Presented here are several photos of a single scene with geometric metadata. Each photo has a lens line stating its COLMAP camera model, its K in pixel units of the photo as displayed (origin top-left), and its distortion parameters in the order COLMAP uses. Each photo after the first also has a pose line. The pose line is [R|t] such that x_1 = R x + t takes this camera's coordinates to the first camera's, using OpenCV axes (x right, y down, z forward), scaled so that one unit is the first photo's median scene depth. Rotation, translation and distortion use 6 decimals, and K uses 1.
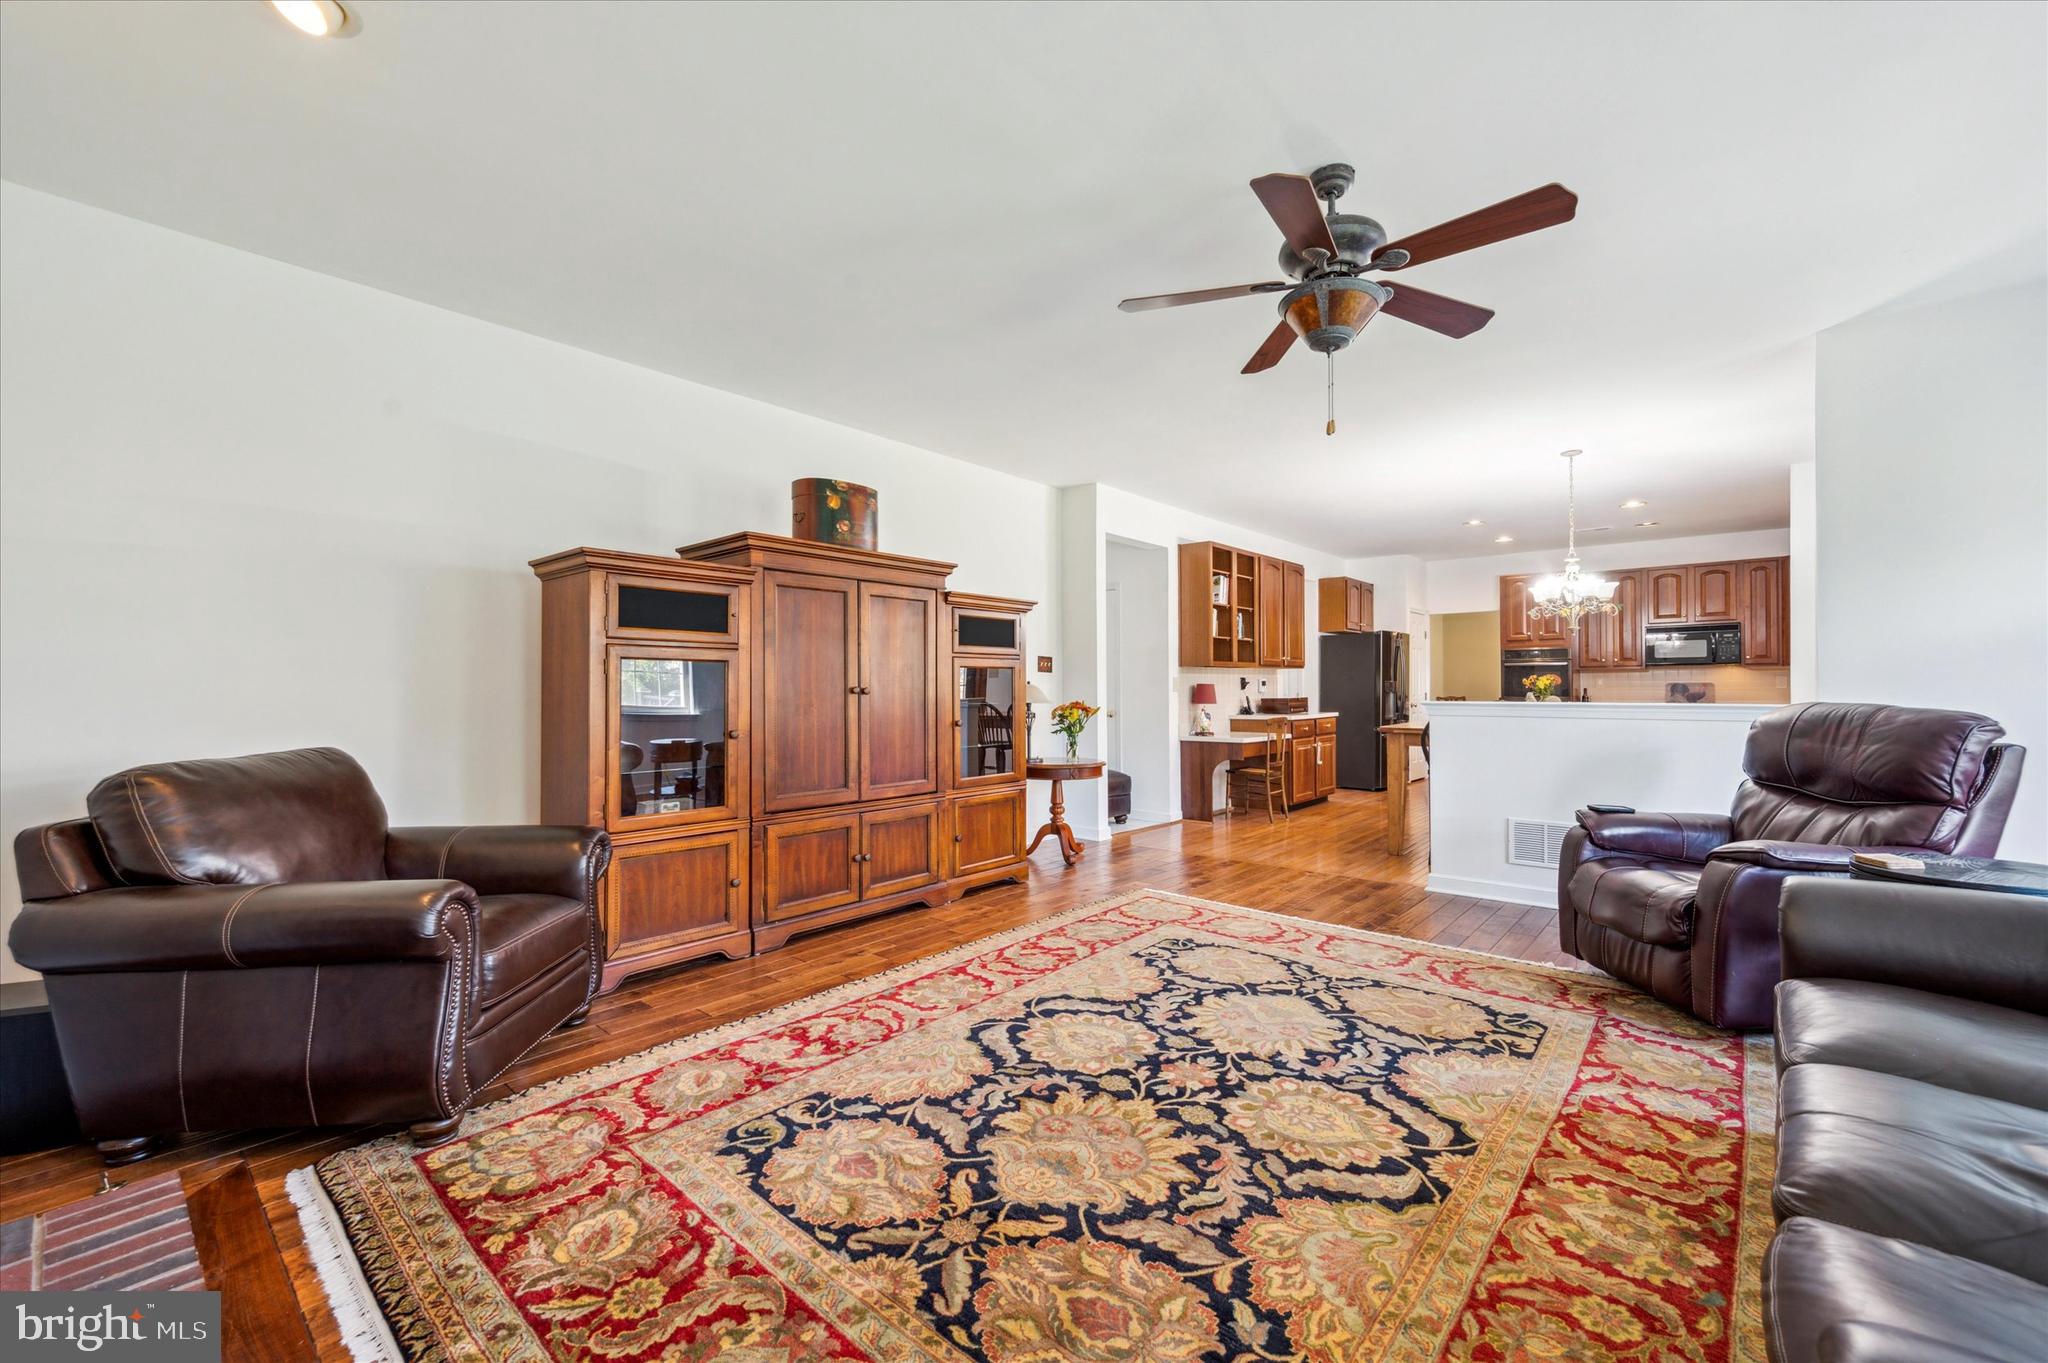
lens RADIAL K [[825.5, 0, 1024.0], [0, 825.5, 681.5], [0, 0, 1]] dist [0.001597, -0.000023]
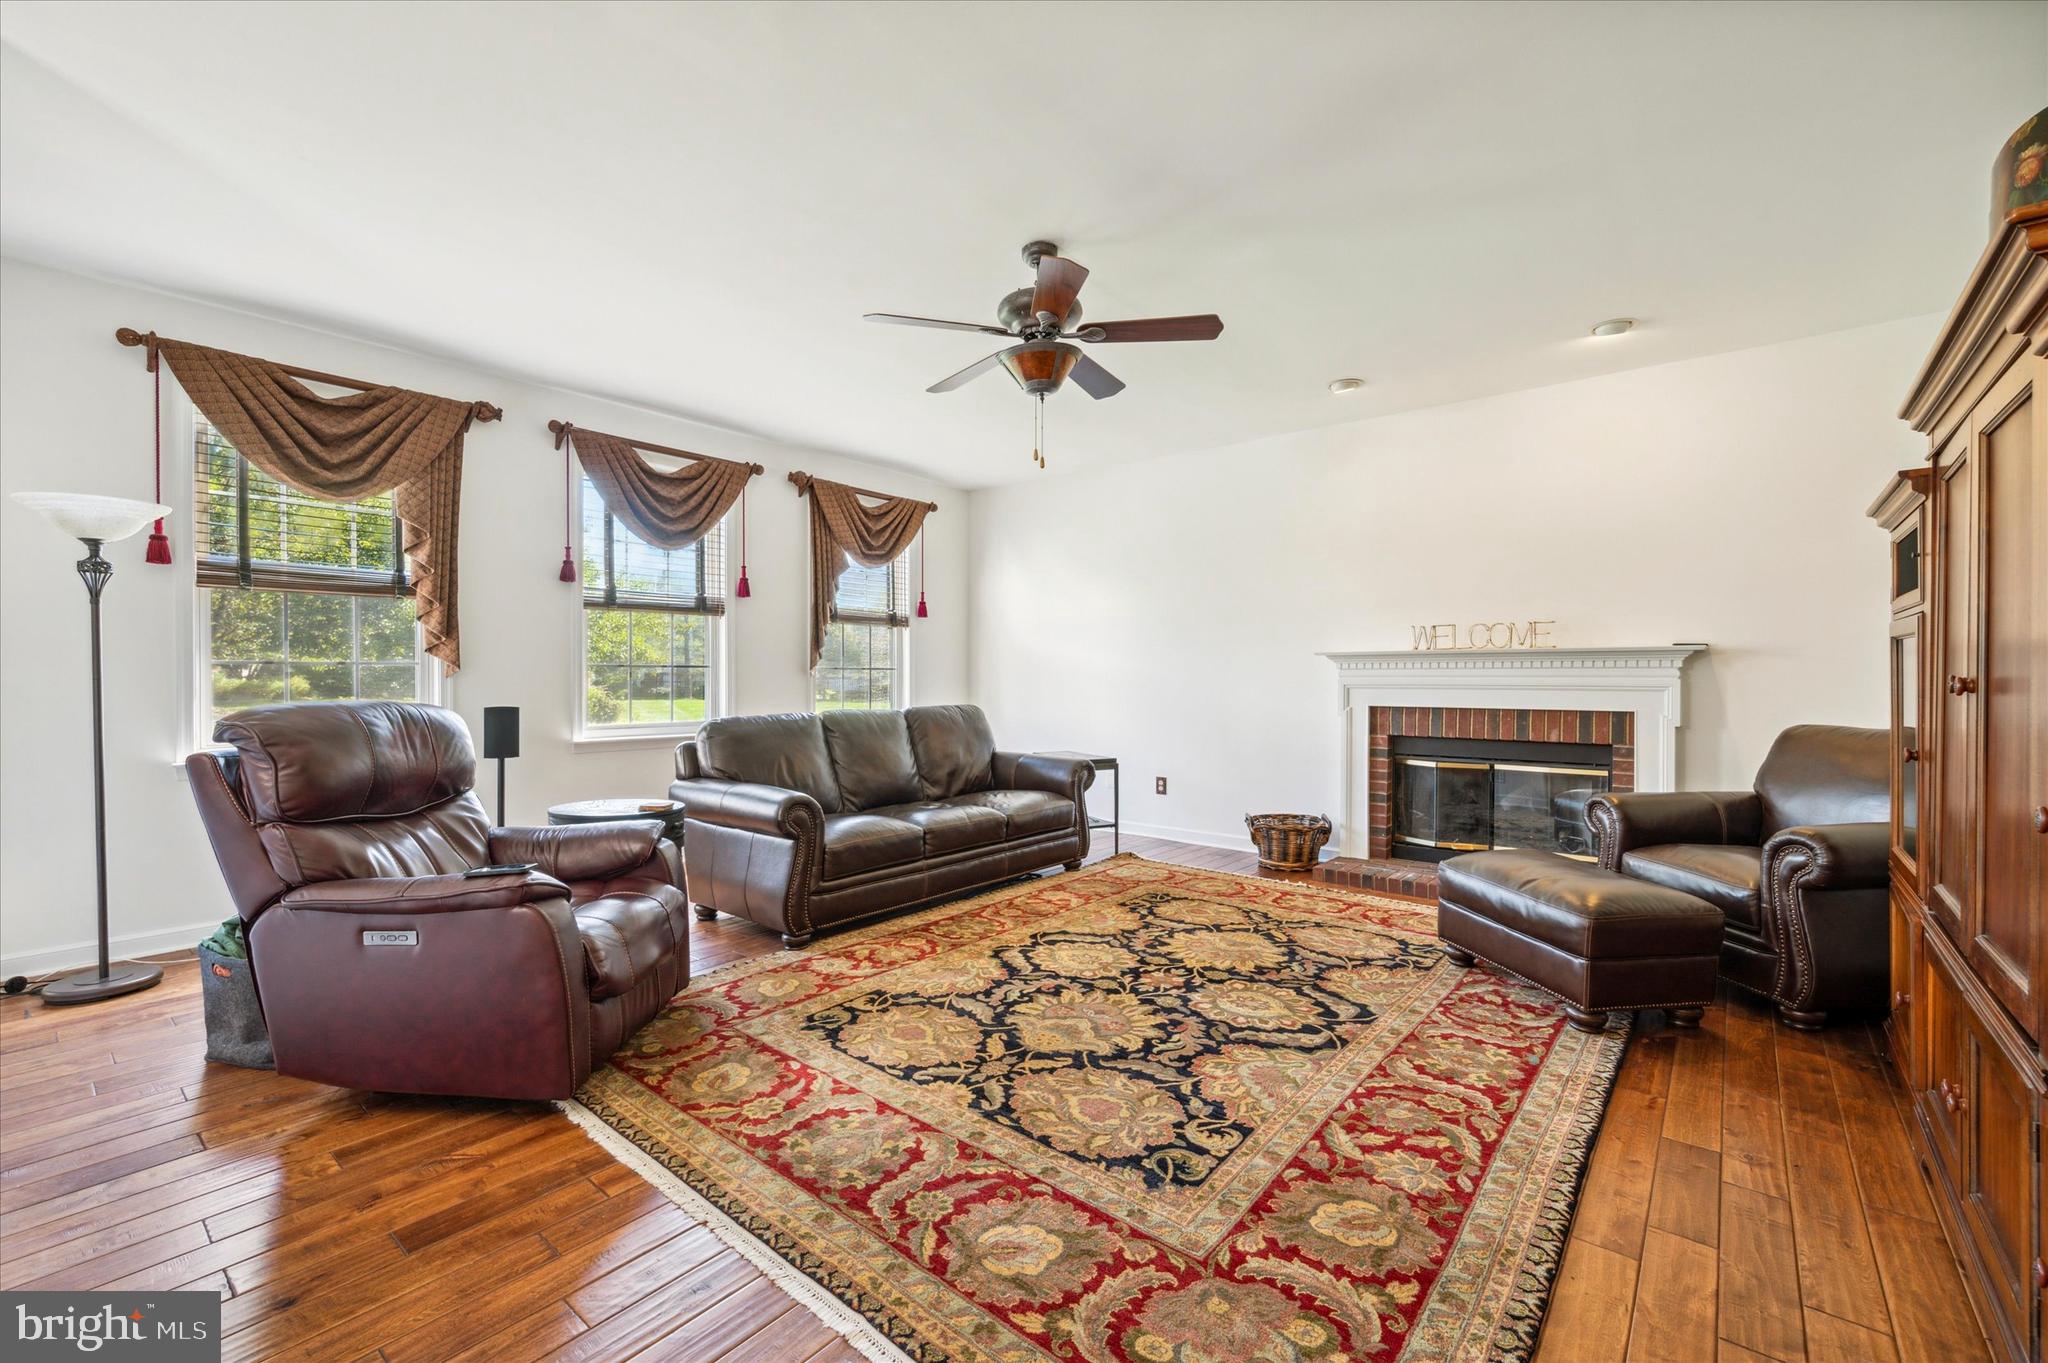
lens RADIAL K [[854.2, 0, 1030.5], [0, 854.2, 688.3], [0, 0, 1]] dist [0.003300, 0.000335]
pose [[-0.999497, 0.004688, -0.031363, 0.416338], [0.004539, 0.999978, 0.004838, 0.014312], [0.031385, 0.004693, -0.999496, 2.180777]]
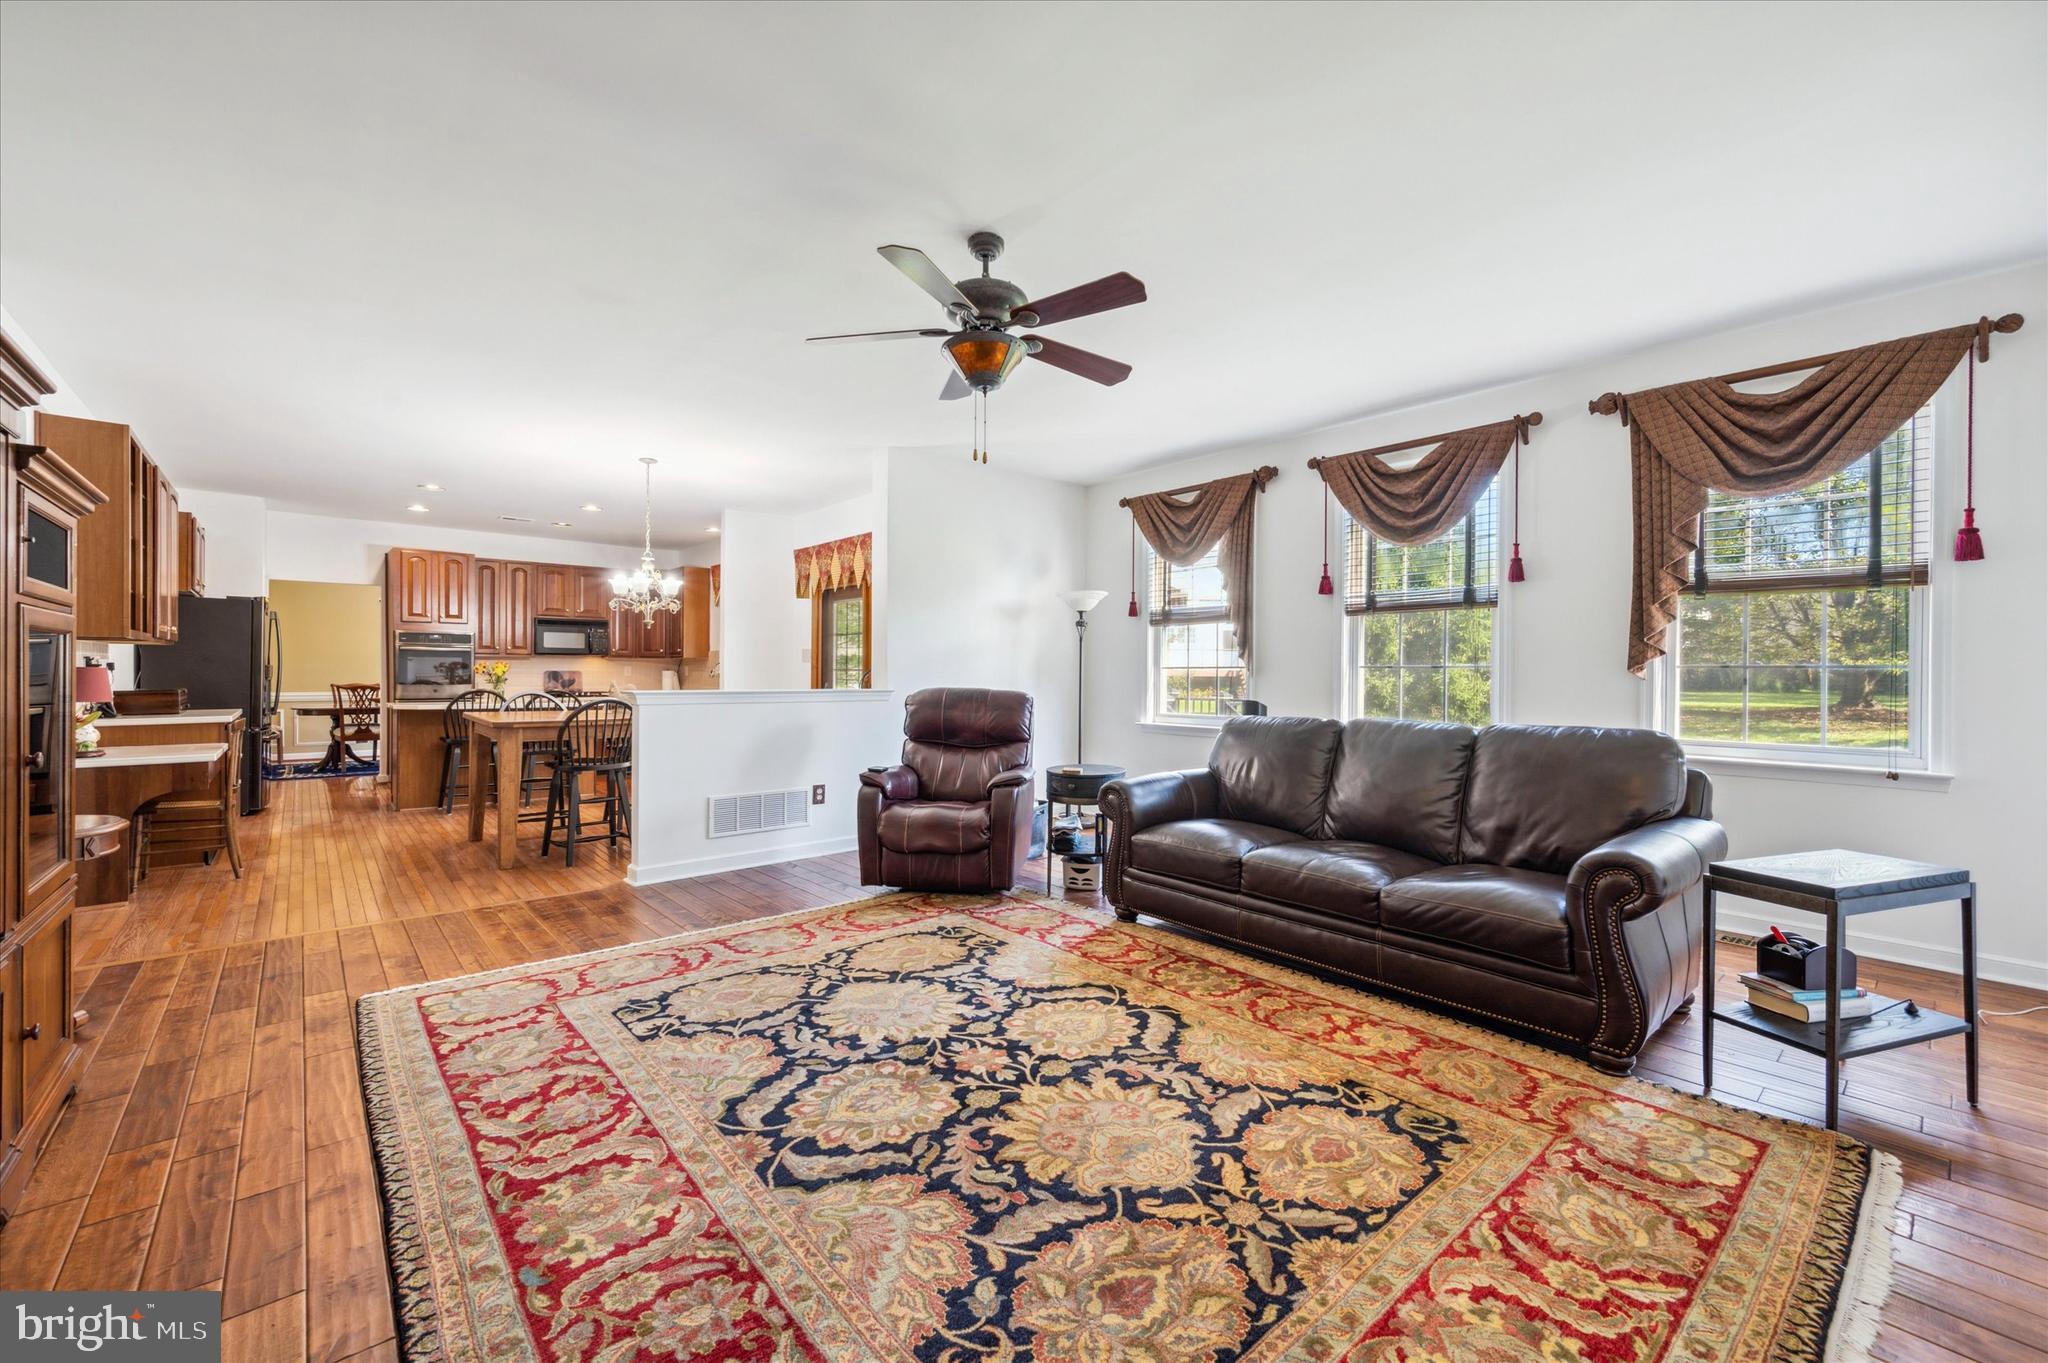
lens RADIAL K [[828.9, 0, 1030.4], [0, 828.9, 678.0], [0, 0, 1]] dist [0.002410, -0.000019]
pose [[0.127140, -0.000379, 0.991885, -0.761800], [-0.013493, 0.999907, 0.002112, 0.001291], [-0.991793, -0.013652, 0.127123, 0.766938]]
